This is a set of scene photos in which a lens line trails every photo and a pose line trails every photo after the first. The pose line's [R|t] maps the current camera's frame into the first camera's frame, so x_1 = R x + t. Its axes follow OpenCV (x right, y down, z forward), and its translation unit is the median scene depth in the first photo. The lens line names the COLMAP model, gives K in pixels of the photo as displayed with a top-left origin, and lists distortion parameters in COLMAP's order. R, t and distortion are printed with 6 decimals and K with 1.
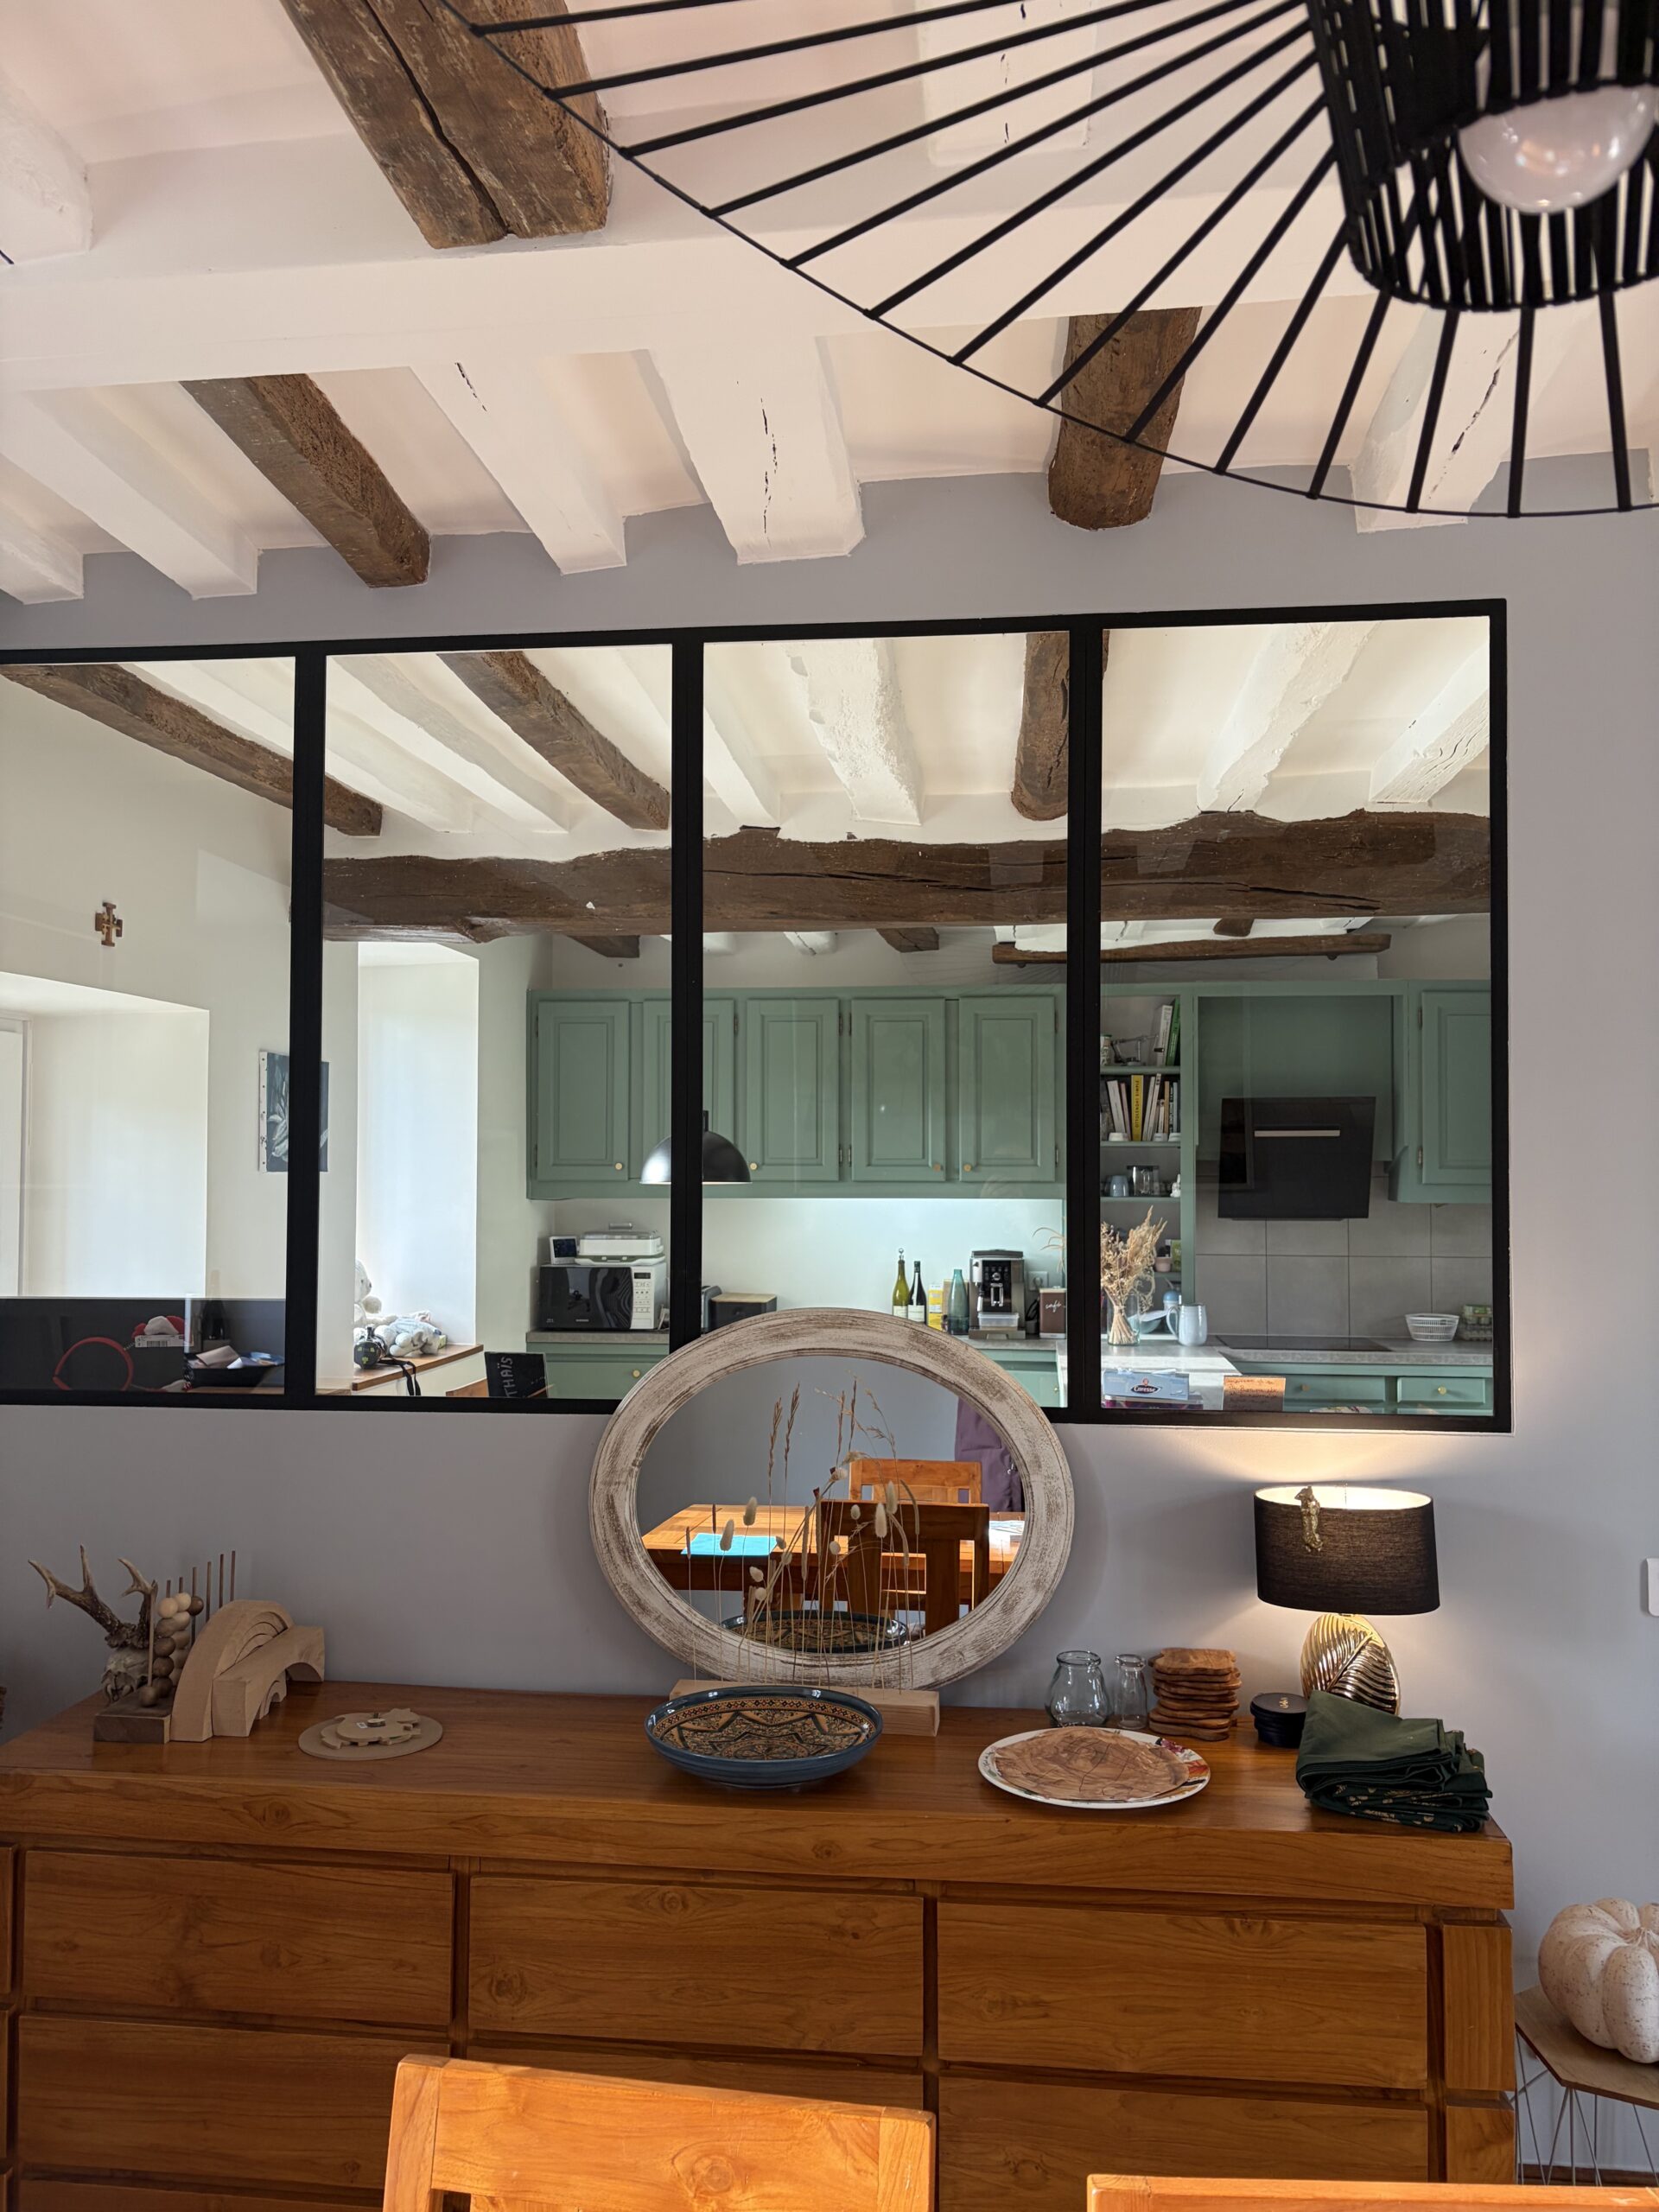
lens RADIAL K [[1670.6, 0, 829.5], [0, 1670.6, 1106.0], [0, 0, 1]] dist [0.196149, -0.554490]
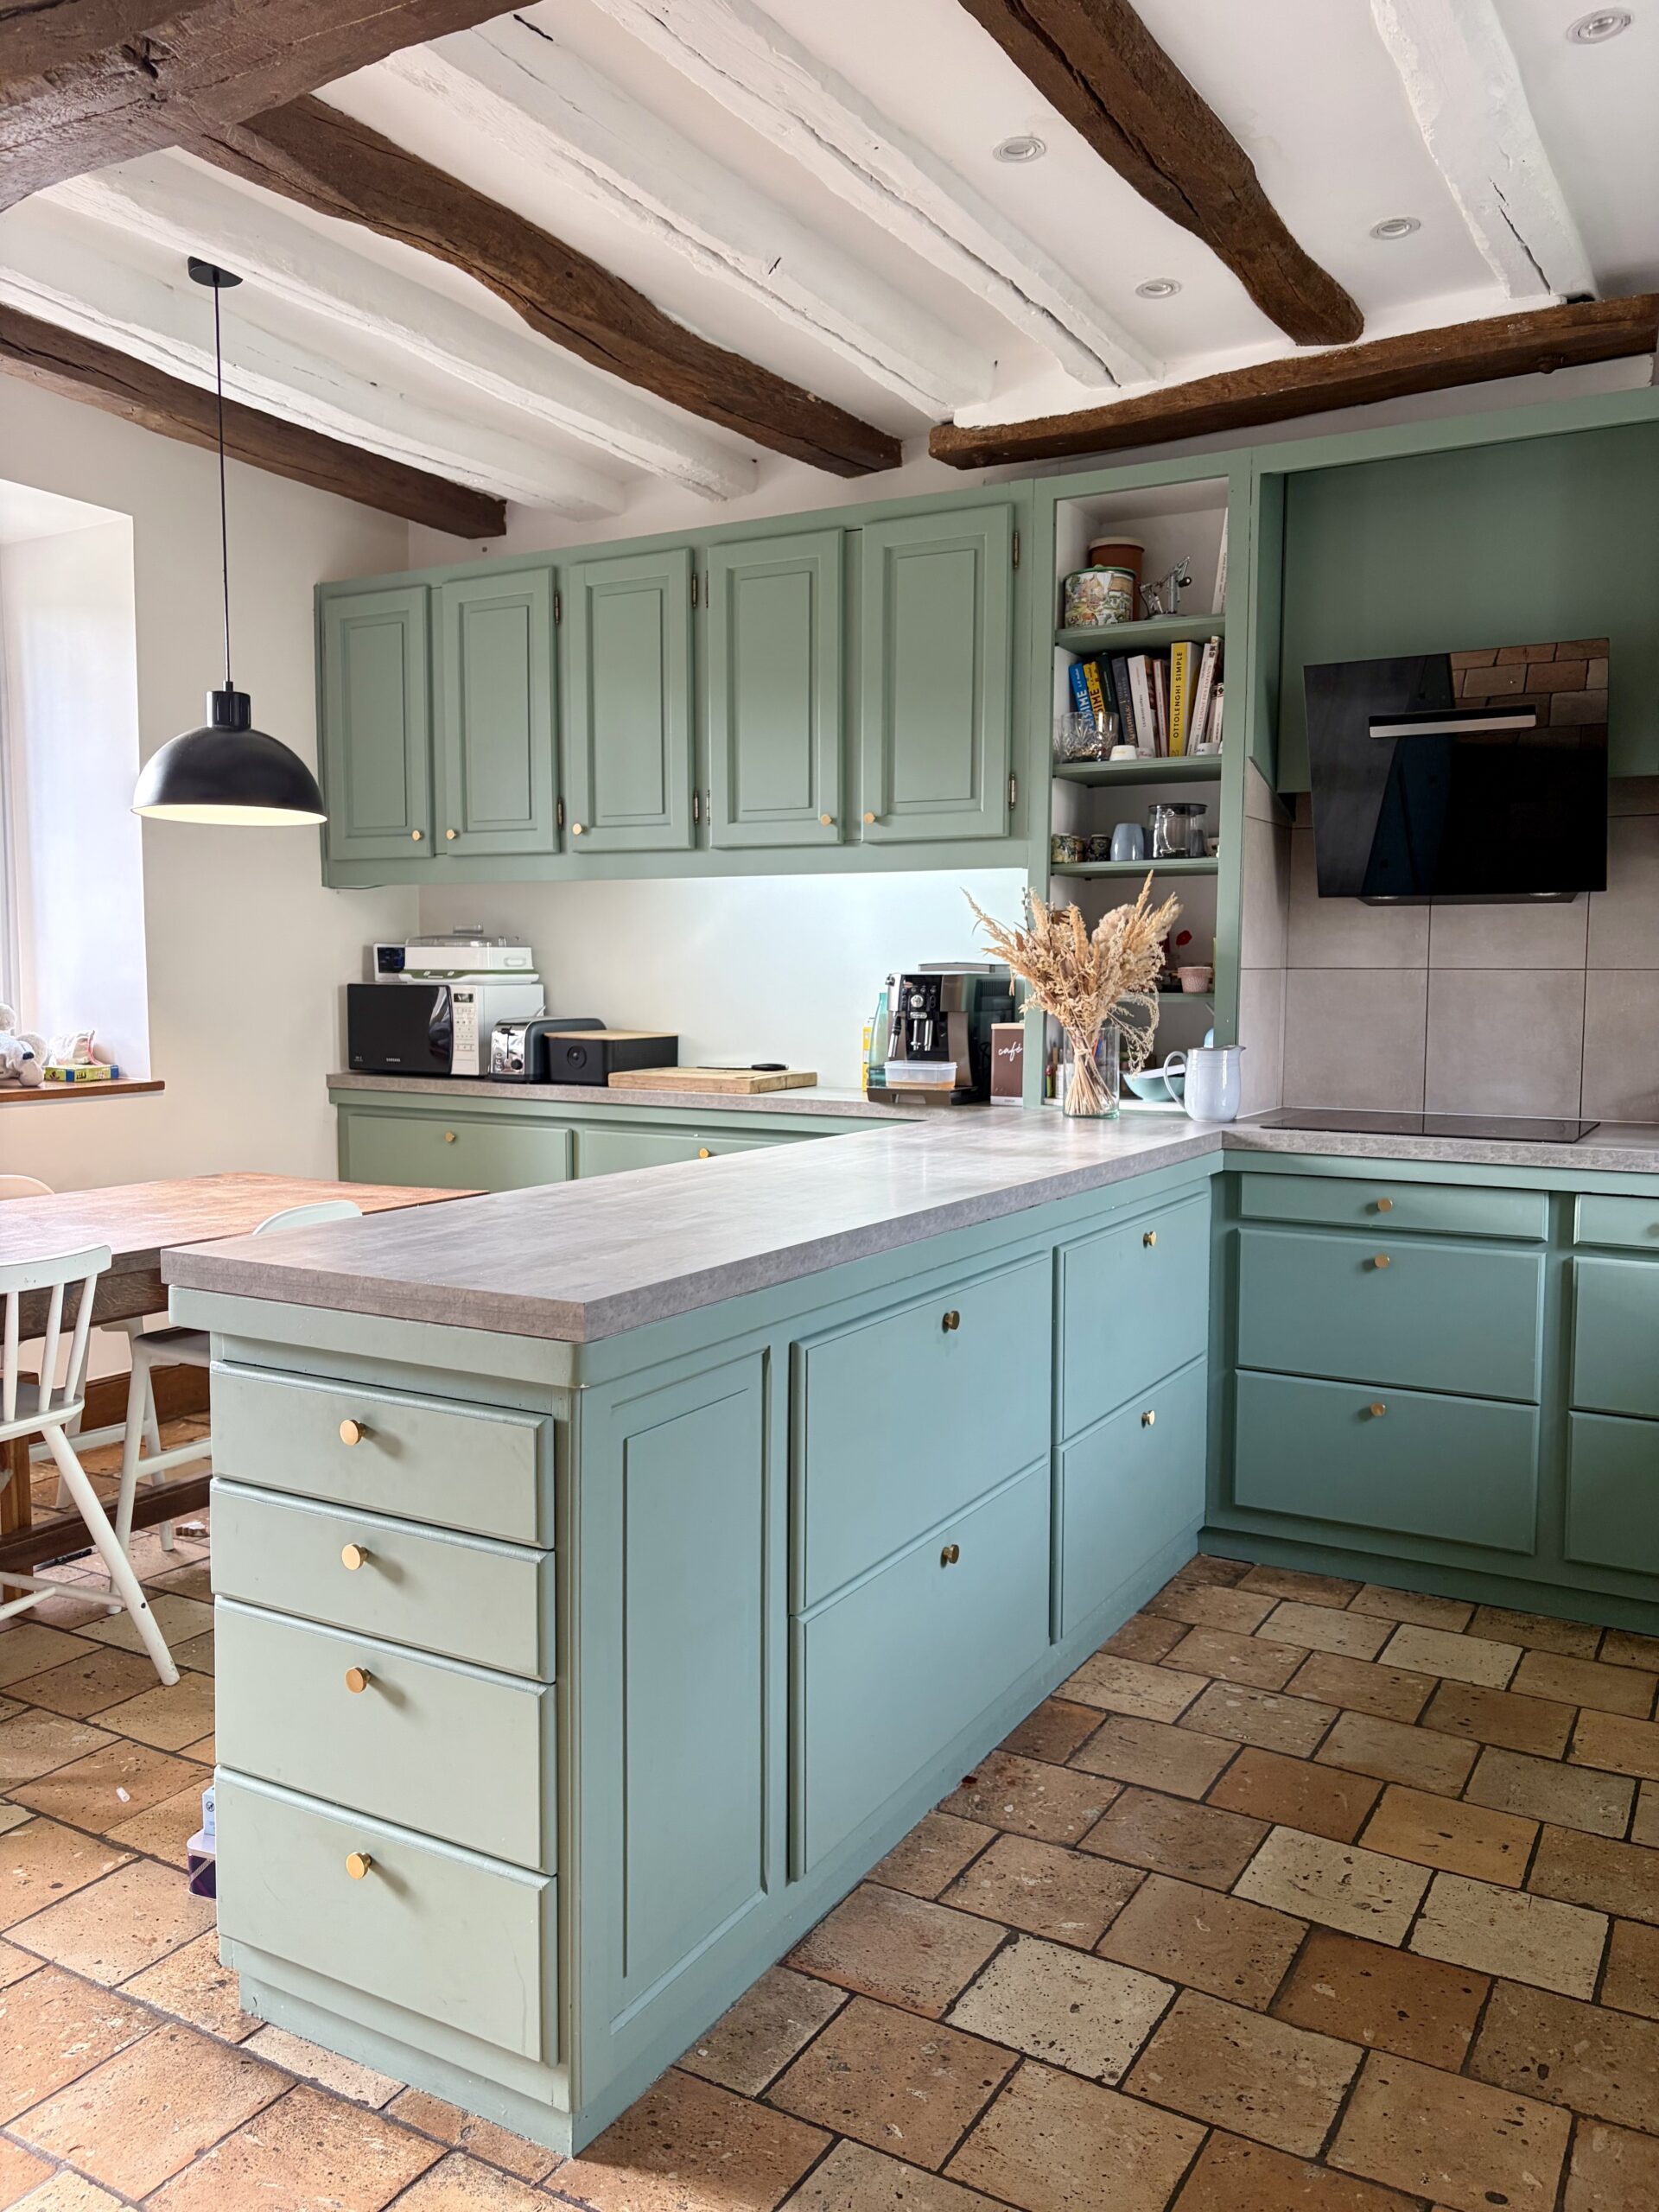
lens RADIAL K [[1670.6, 0, 829.5], [0, 1670.6, 1106.0], [0, 0, 1]] dist [0.196149, -0.554490]
pose [[0.915978, 0.035002, -0.399700, 0.309438], [0.008490, 0.994274, 0.106525, 0.074092], [0.401140, -0.100968, 0.910435, 0.432954]]
